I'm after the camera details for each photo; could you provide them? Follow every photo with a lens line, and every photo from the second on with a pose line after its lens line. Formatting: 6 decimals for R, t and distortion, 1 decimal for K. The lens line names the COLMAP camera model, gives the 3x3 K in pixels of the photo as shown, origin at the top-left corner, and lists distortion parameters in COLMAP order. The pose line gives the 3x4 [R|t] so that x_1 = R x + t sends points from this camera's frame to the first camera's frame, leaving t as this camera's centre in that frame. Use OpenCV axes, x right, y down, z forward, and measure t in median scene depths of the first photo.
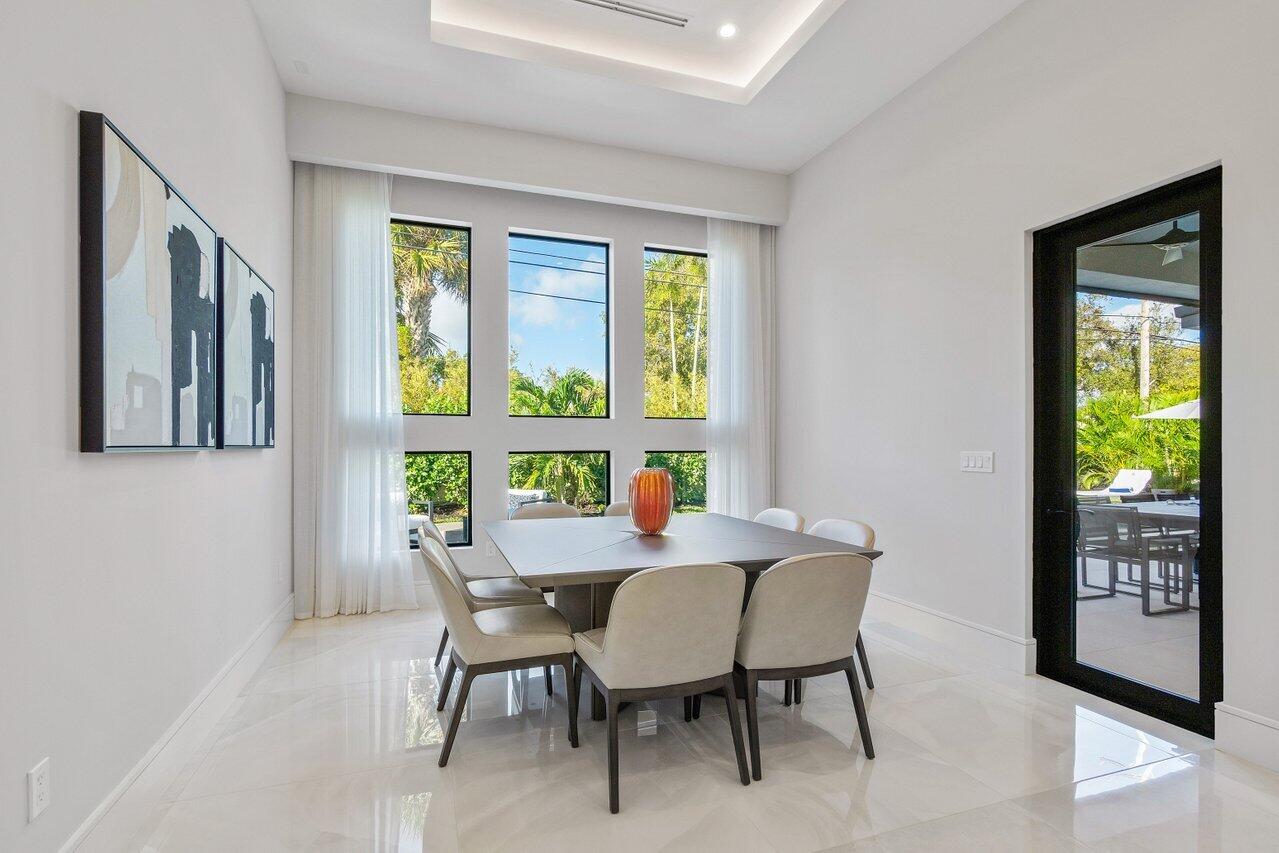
lens RADIAL K [[590.6, 0, 635.9], [0, 590.6, 434.3], [0, 0, 1]] dist [-0.024517, -0.000131]
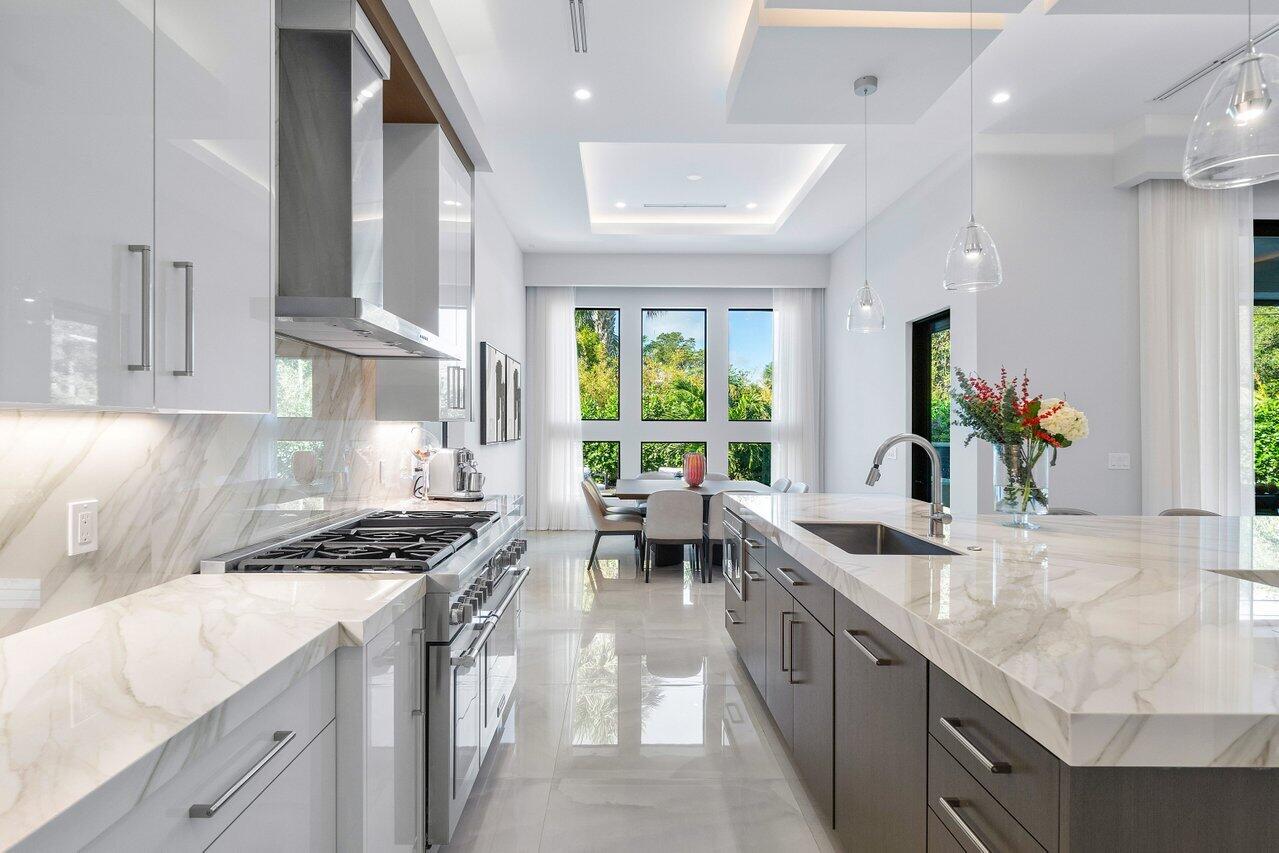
lens RADIAL K [[590.6, 0, 636.8], [0, 590.6, 424.7], [0, 0, 1]] dist [-0.024517, -0.000131]
pose [[0.952078, 0.006659, -0.305782, 0.298255], [-0.003205, 0.999925, 0.011799, -0.041844], [0.305838, -0.010254, 0.952028, -0.627258]]
